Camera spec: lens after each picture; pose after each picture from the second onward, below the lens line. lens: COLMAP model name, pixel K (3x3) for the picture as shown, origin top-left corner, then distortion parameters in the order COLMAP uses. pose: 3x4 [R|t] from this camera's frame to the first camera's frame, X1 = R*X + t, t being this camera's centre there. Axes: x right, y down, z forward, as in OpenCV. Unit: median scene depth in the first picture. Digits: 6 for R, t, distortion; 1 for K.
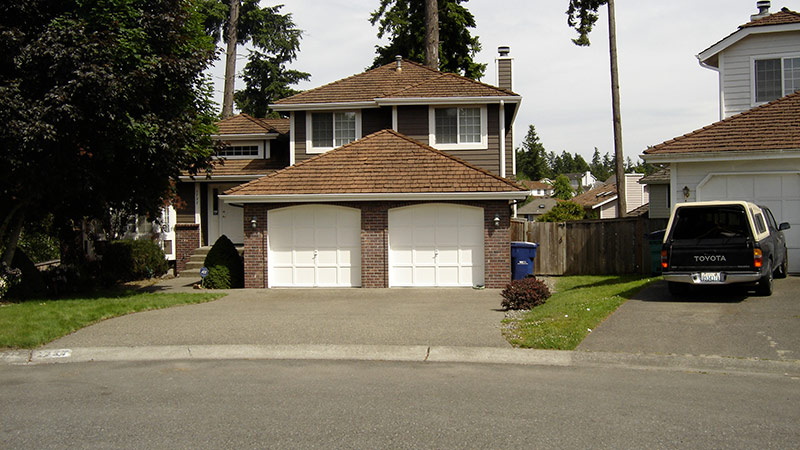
lens RADIAL K [[868.8, 0, 400.0], [0, 868.8, 225.0], [0, 0, 1]] dist [-0.137081, -0.001323]
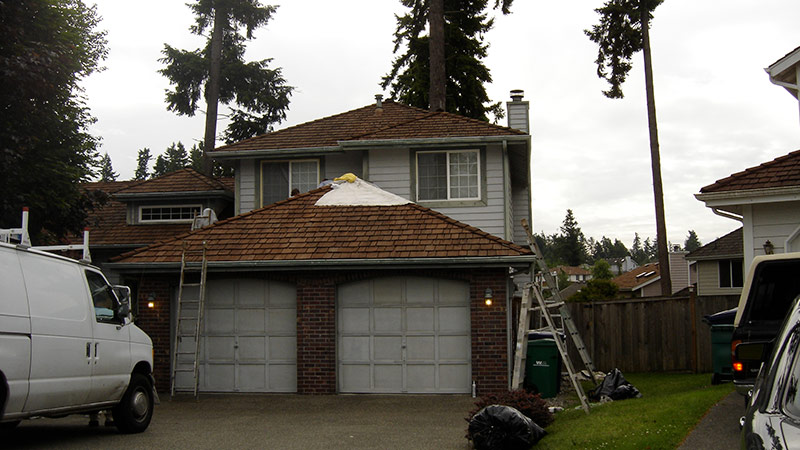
lens RADIAL K [[868.8, 0, 400.0], [0, 868.8, 225.0], [0, 0, 1]] dist [-0.137081, -0.001323]
pose [[0.998953, -0.005194, -0.045453, 0.035159], [0.000592, 0.994919, -0.100677, 0.003018], [0.045744, 0.100545, 0.993880, 0.144764]]
